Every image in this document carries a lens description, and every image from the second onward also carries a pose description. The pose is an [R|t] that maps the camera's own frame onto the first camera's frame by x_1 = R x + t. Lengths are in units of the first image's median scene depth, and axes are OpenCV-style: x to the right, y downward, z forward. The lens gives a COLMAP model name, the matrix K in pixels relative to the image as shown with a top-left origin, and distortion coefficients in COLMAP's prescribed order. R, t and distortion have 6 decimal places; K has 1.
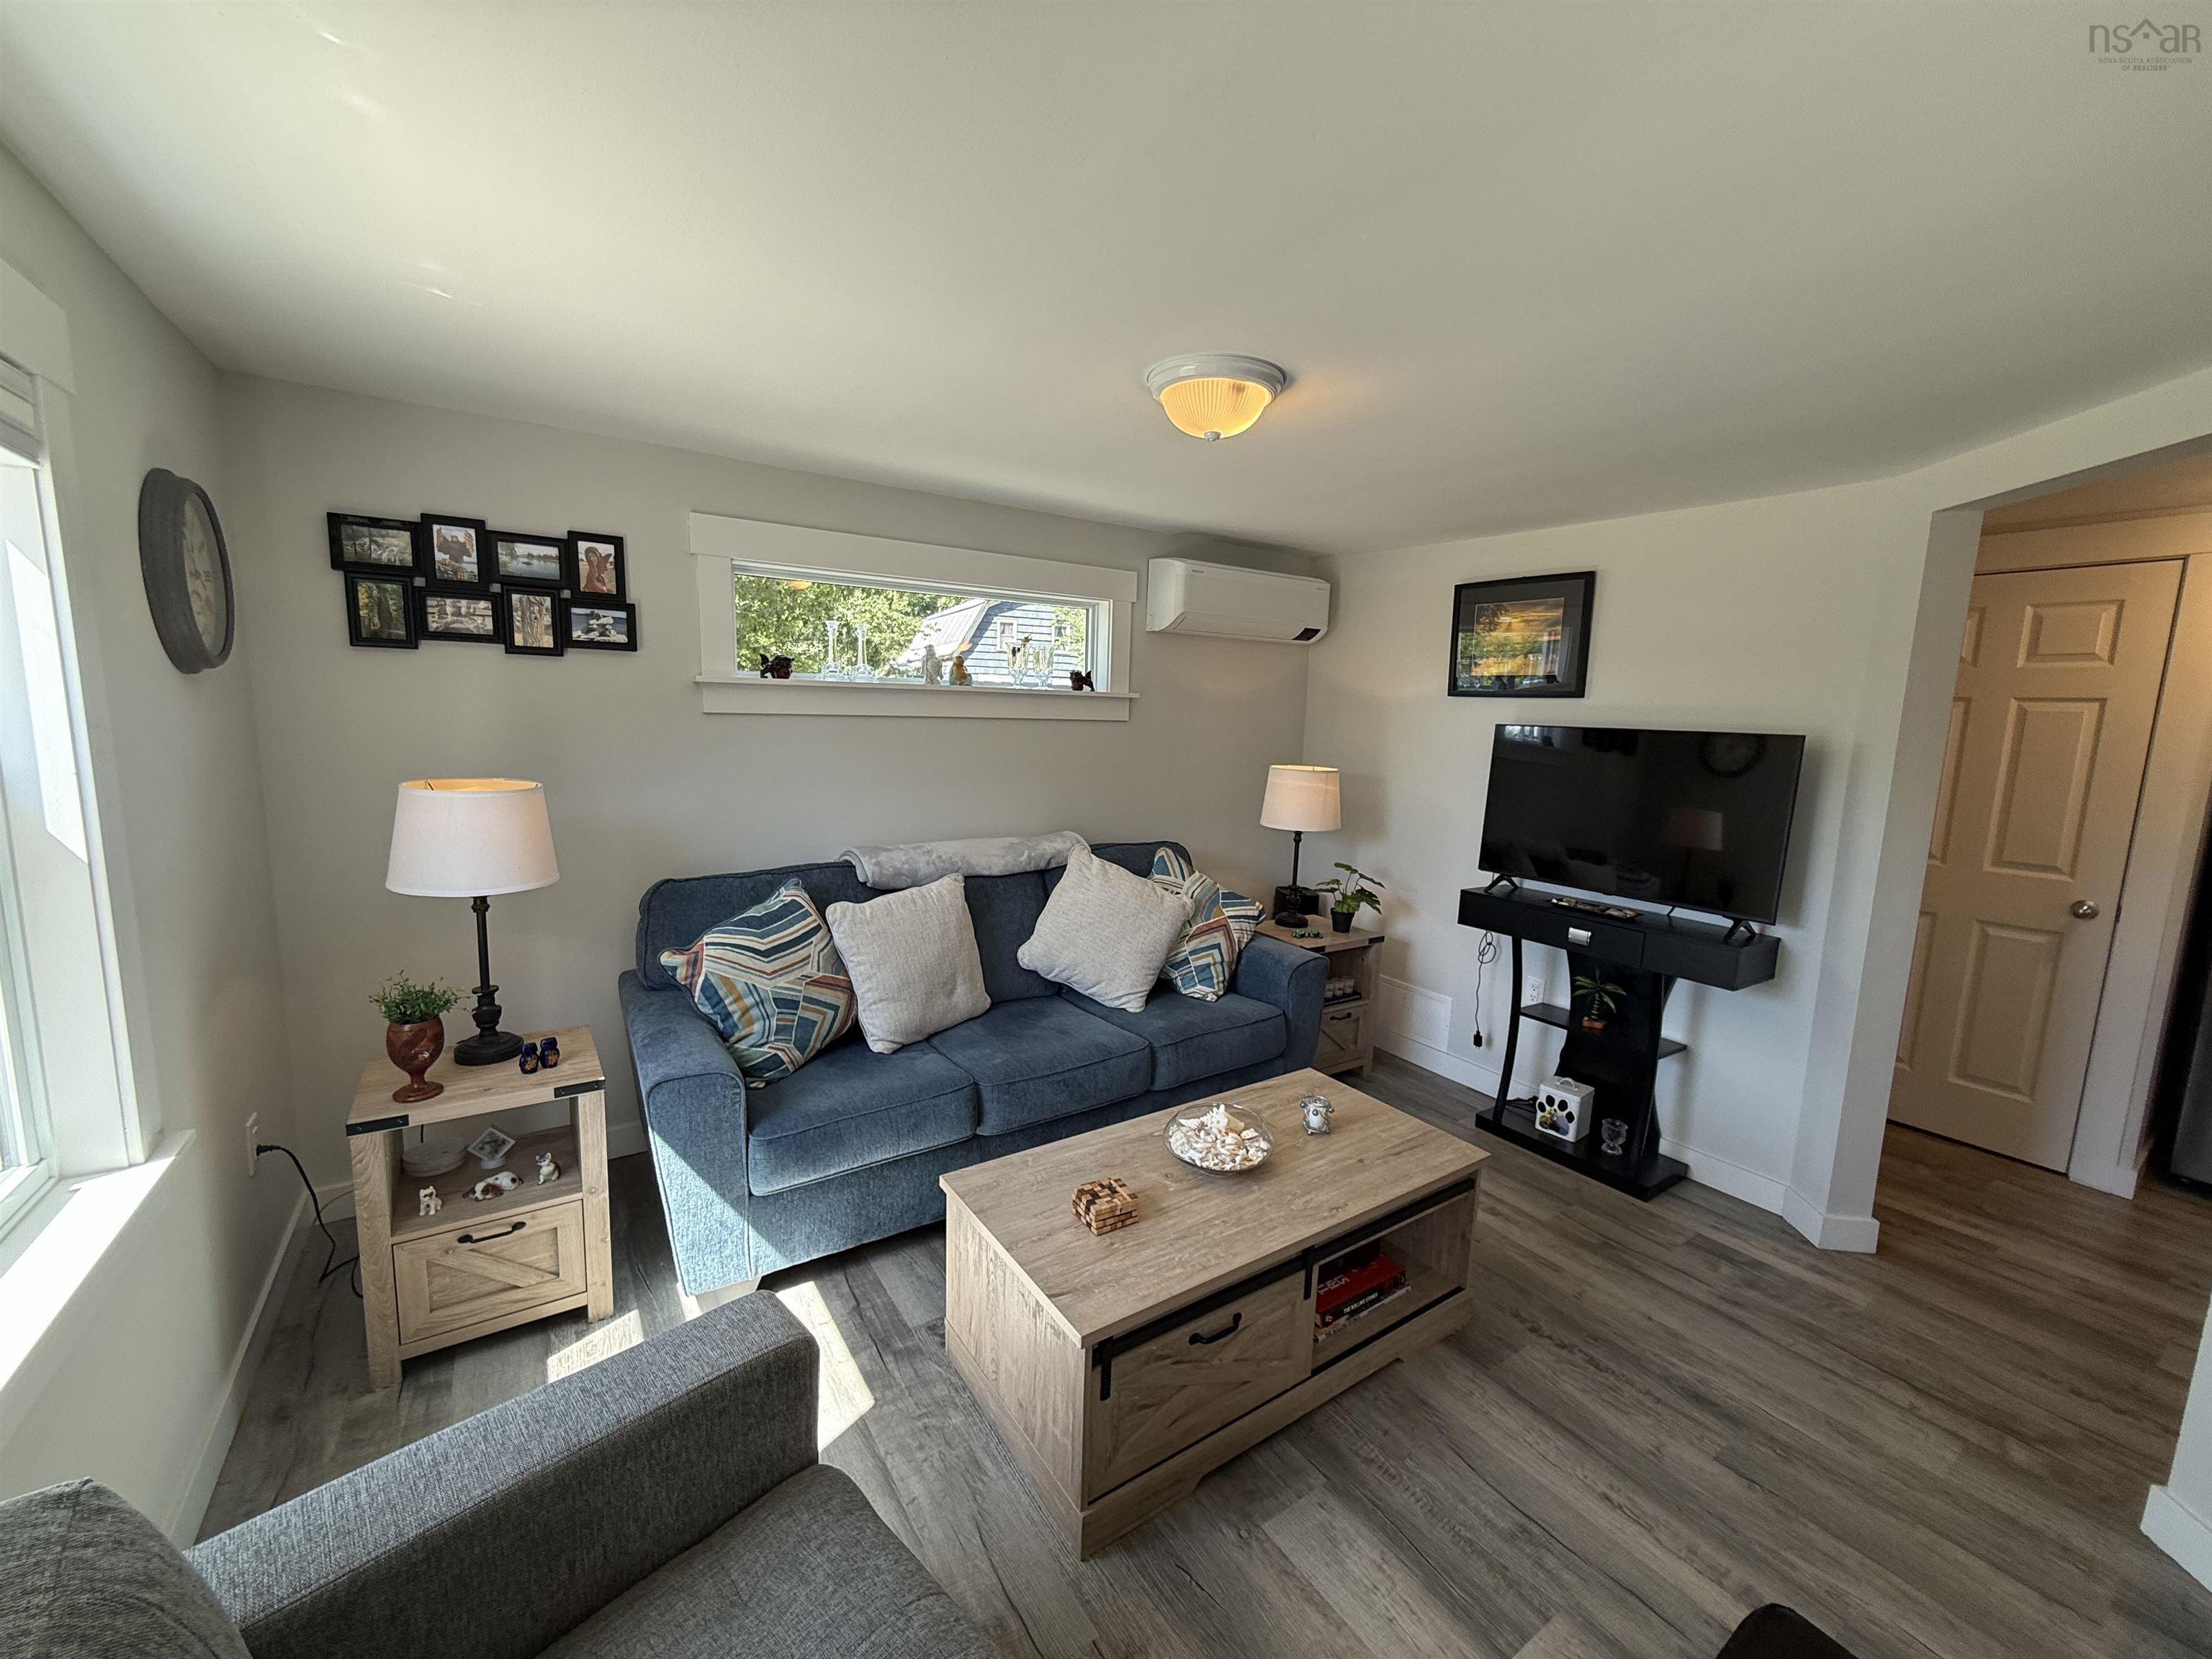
lens RADIAL K [[880.1, 0, 1103.3], [0, 880.1, 841.1], [0, 0, 1]] dist [0.000829, -0.000196]
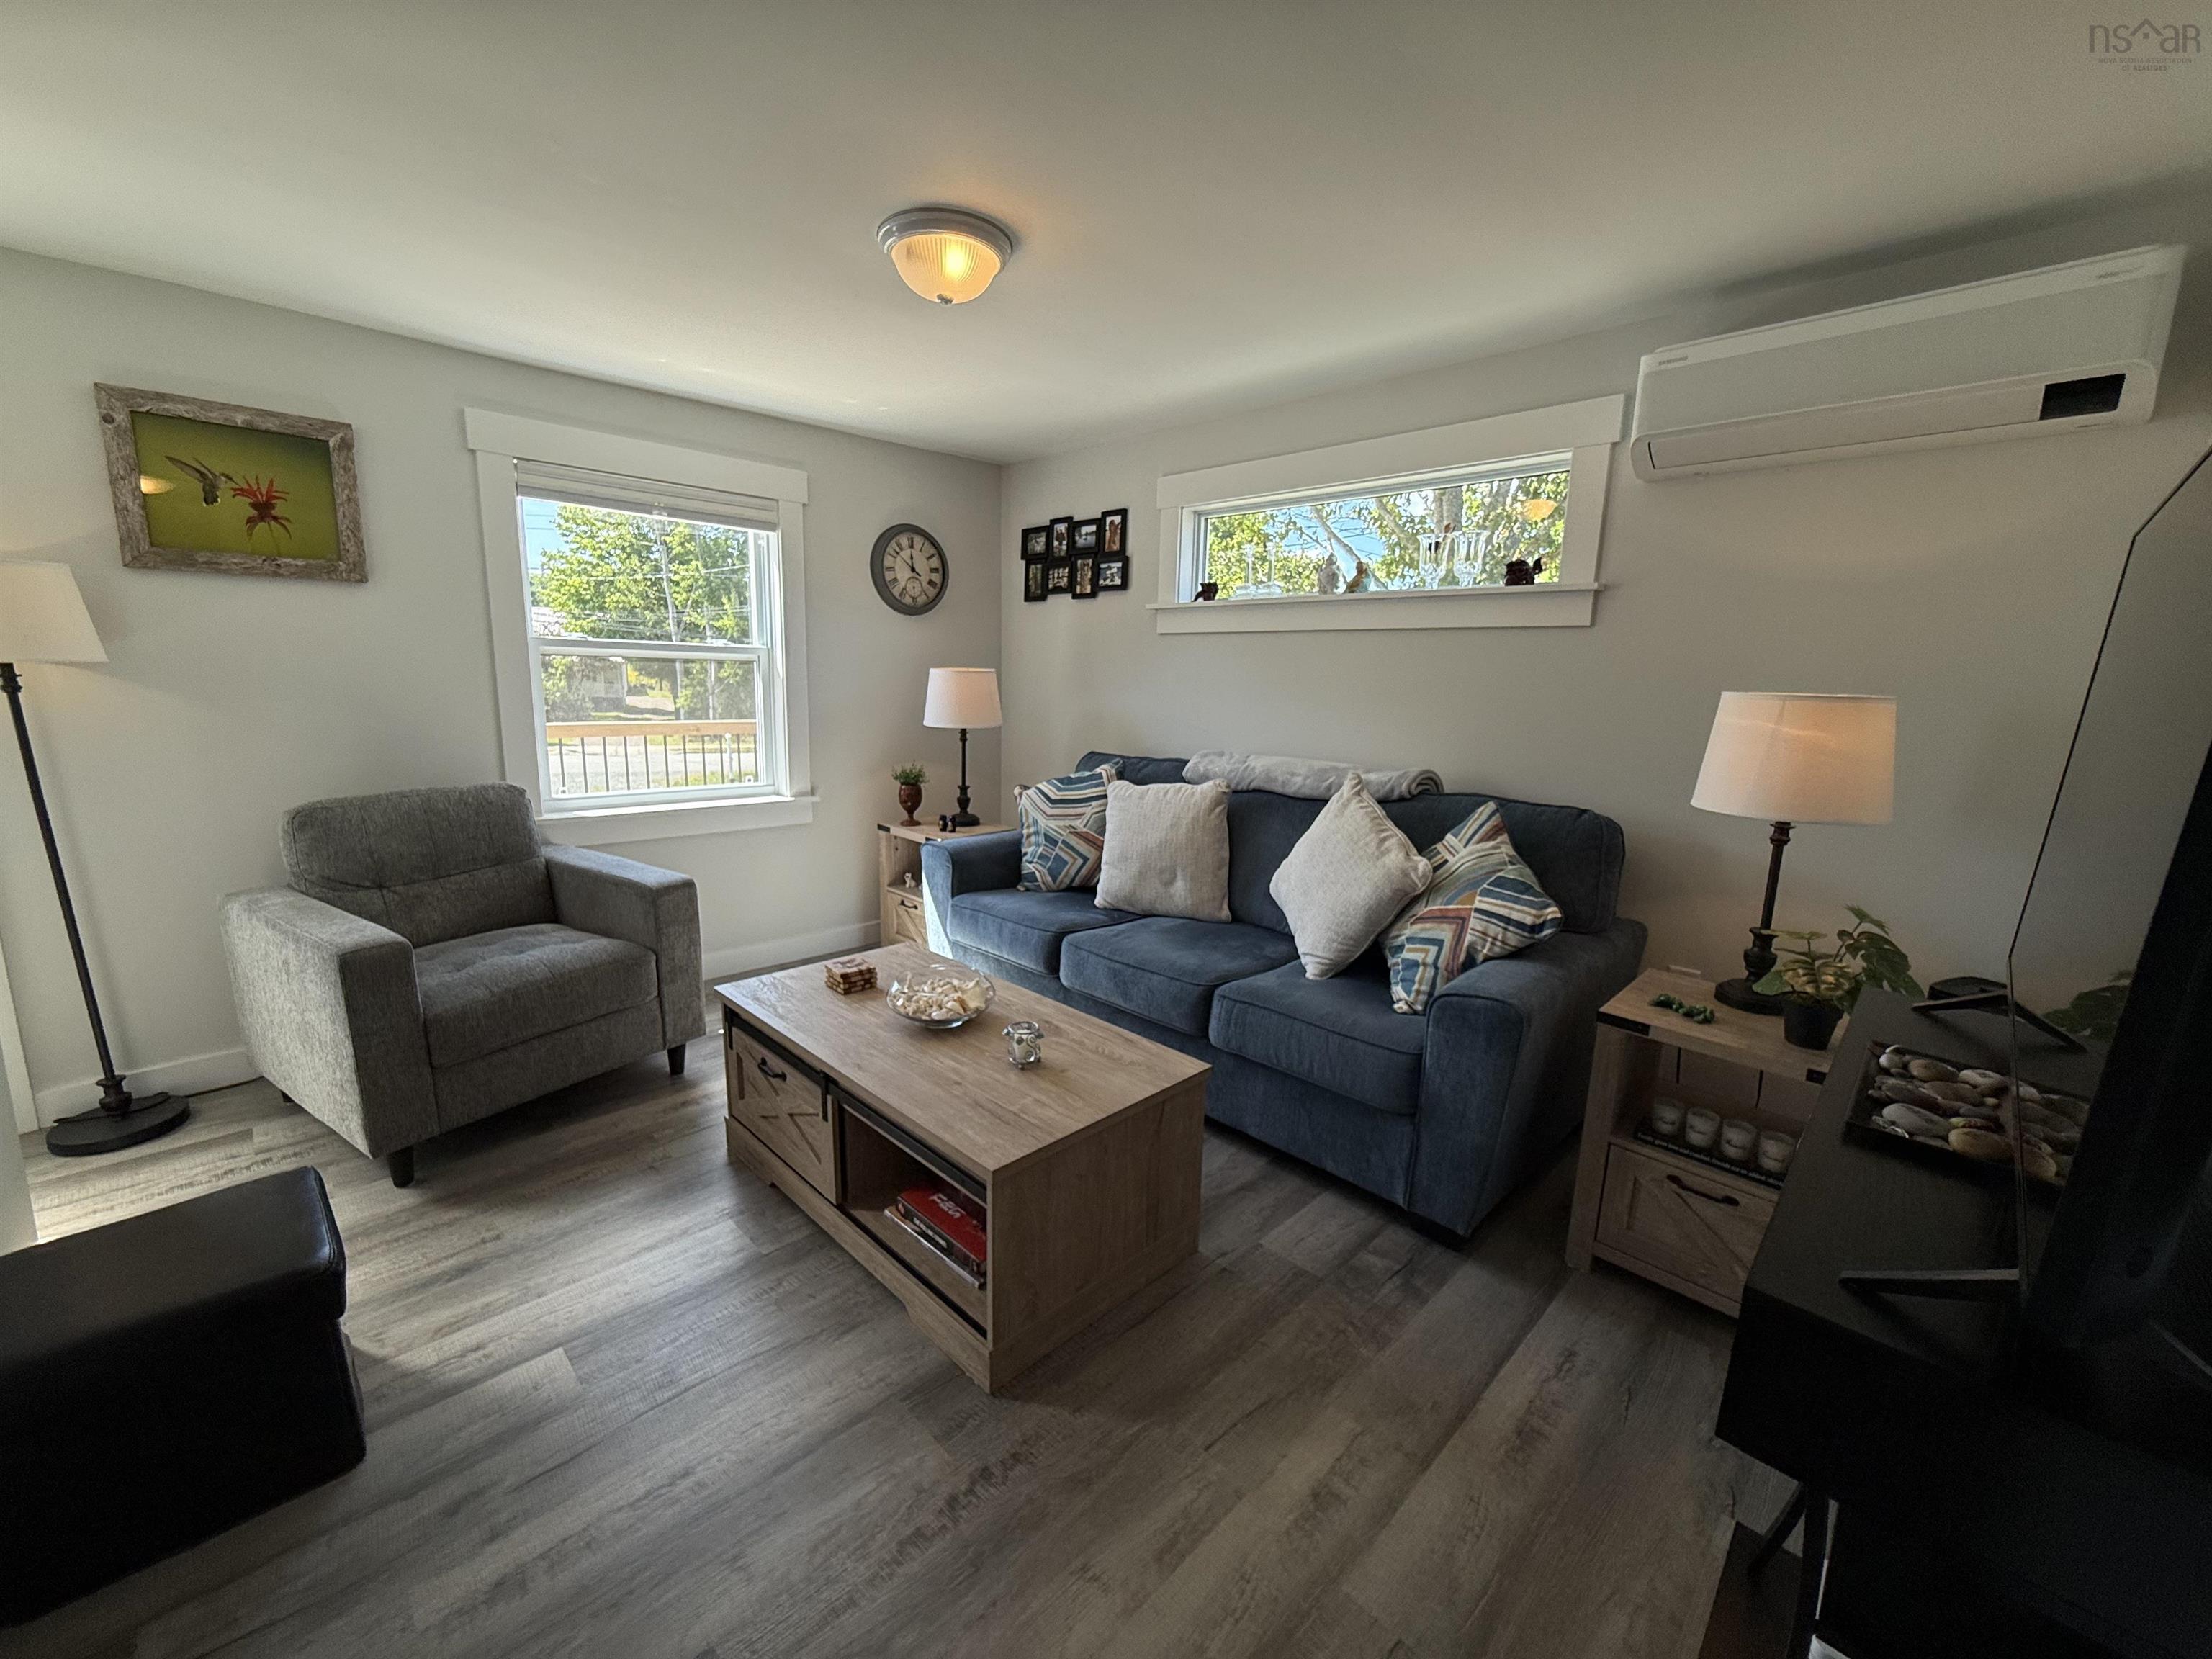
lens RADIAL K [[880.1, 0, 1102.2], [0, 880.1, 828.0], [0, 0, 1]] dist [0.000829, -0.000196]
pose [[0.196563, 0.149769, -0.968985, 0.923257], [-0.165016, 0.979222, 0.117876, -0.004795], [0.966505, 0.136728, 0.217193, 0.758419]]
